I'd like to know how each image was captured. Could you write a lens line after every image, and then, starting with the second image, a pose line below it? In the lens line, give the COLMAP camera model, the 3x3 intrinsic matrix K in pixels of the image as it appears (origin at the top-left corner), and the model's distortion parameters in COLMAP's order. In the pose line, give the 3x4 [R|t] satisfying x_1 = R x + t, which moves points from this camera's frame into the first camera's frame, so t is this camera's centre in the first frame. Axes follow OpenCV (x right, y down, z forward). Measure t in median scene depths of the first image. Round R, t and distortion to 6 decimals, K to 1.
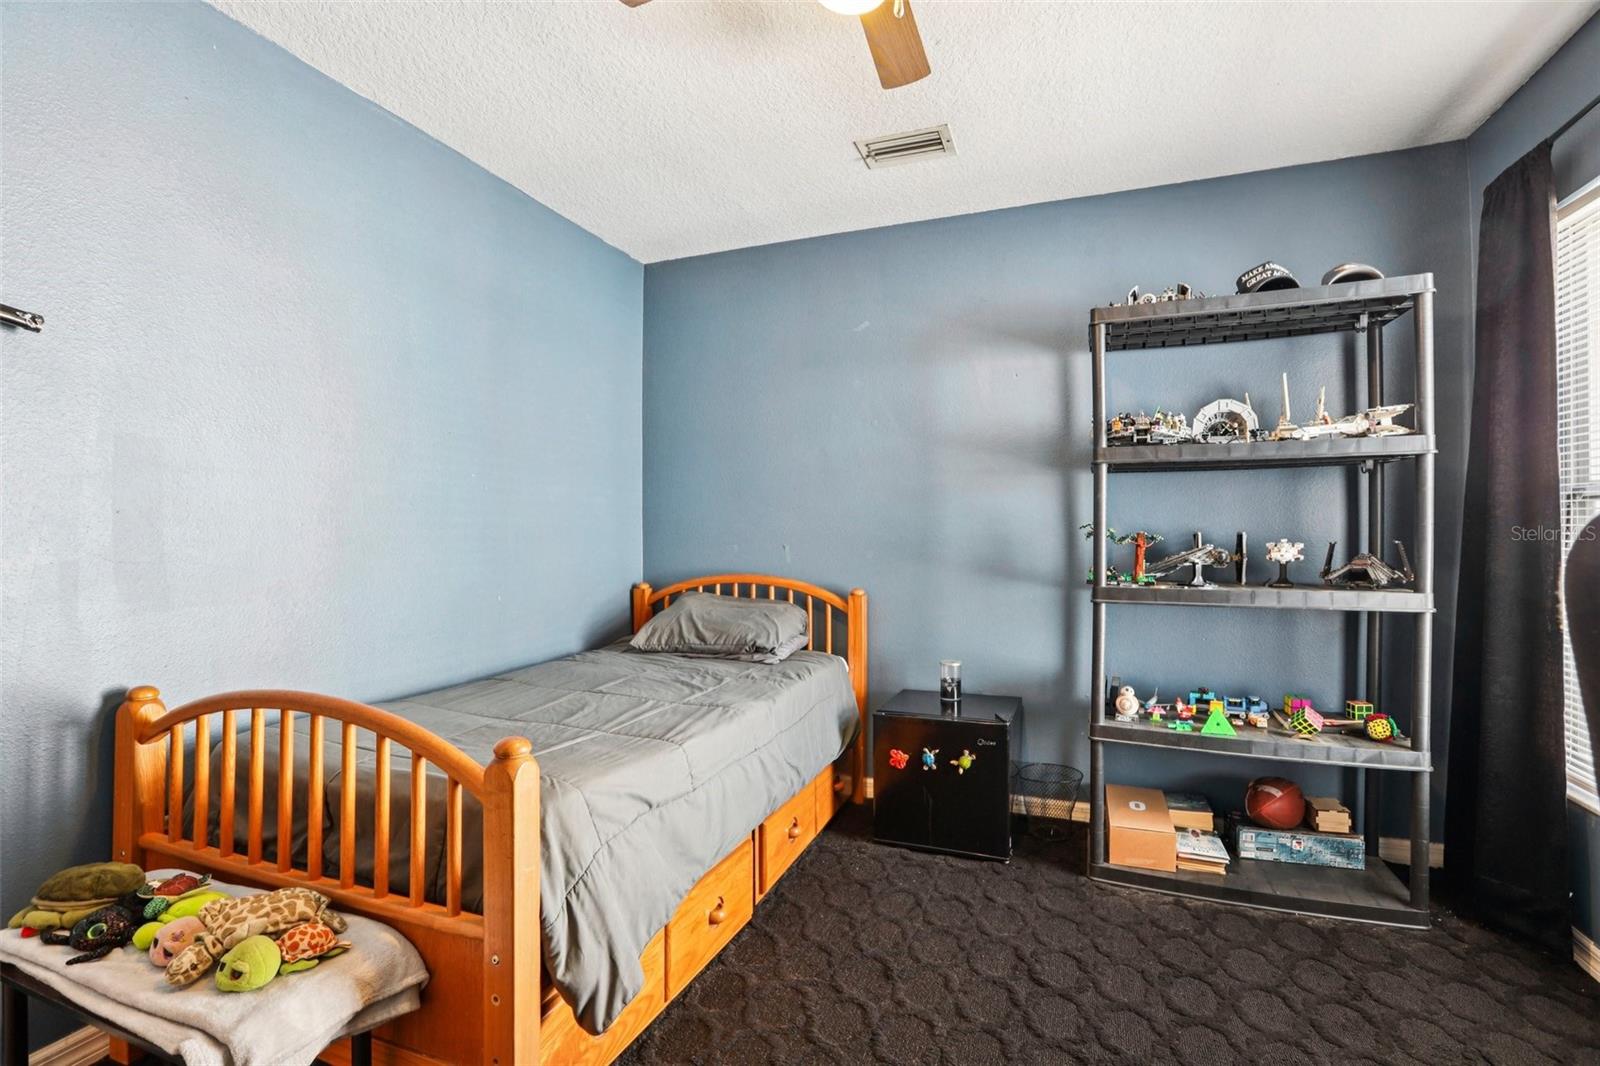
lens RADIAL K [[734.6, 0, 792.1], [0, 734.6, 533.0], [0, 0, 1]] dist [-0.056978, 0.020984]
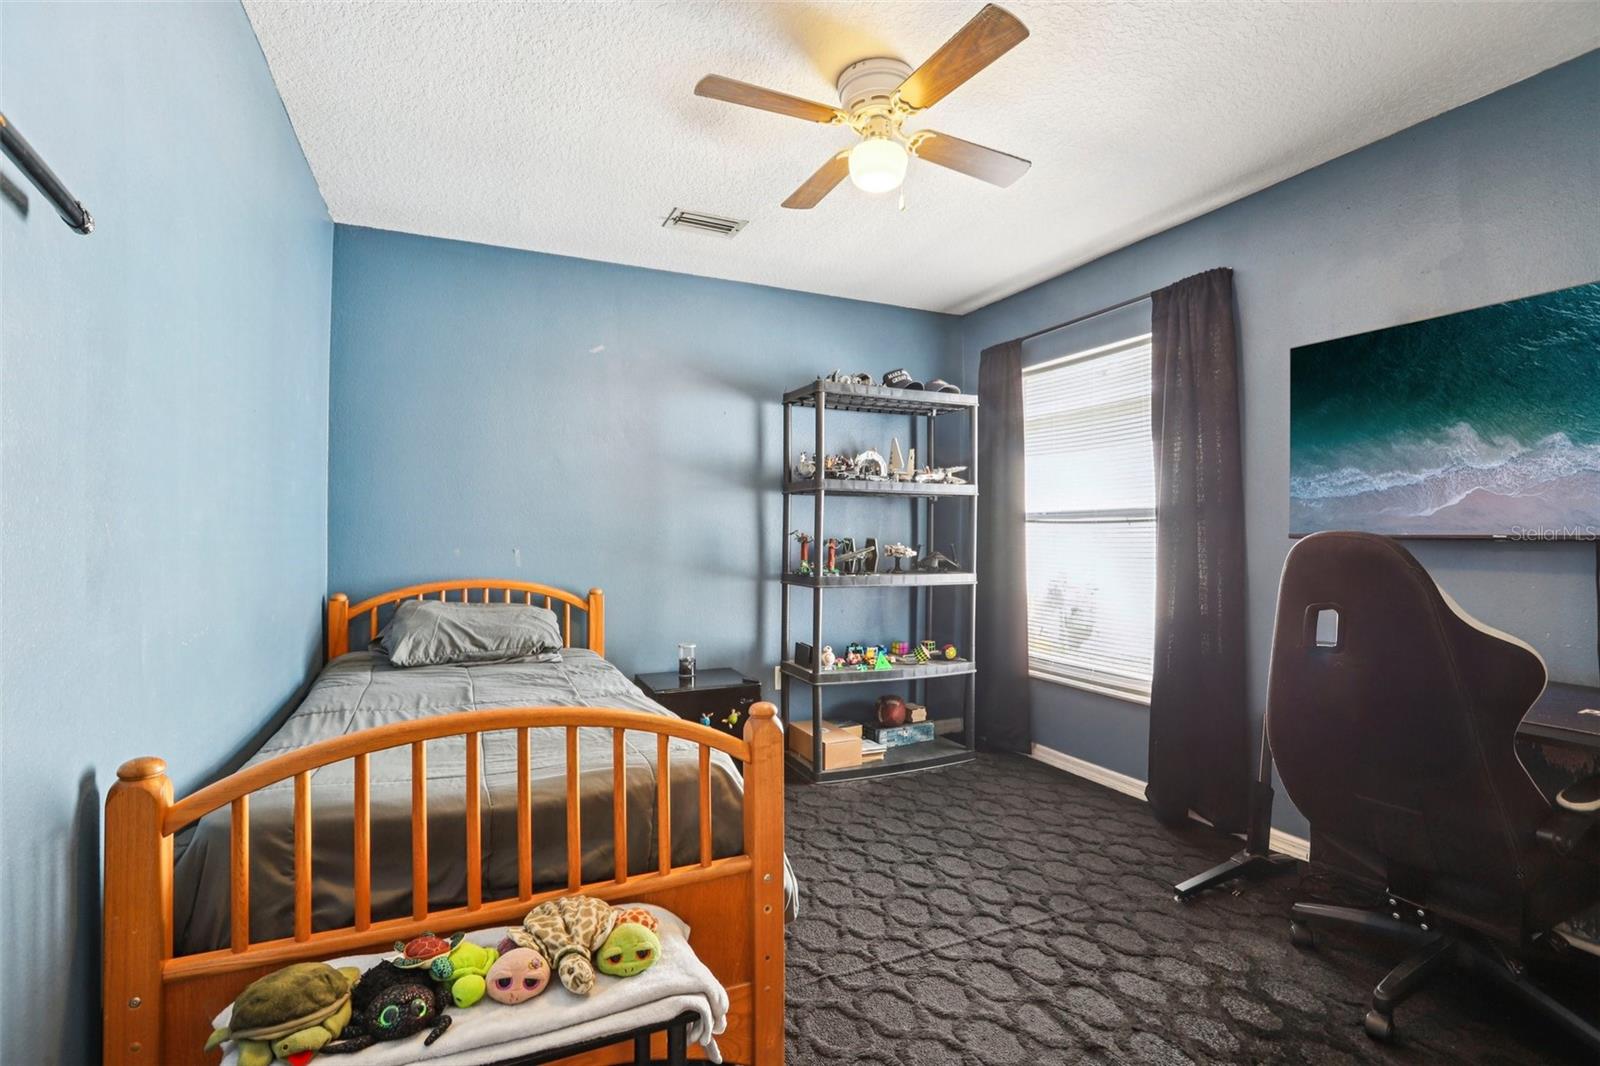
lens RADIAL K [[734.6, 0, 792.1], [0, 734.6, 533.0], [0, 0, 1]] dist [-0.056978, 0.020984]
pose [[0.695401, 0.008343, 0.718573, -0.626517], [-0.005884, 0.999965, -0.005916, -0.002529], [-0.718598, -0.000114, 0.695426, 0.037557]]
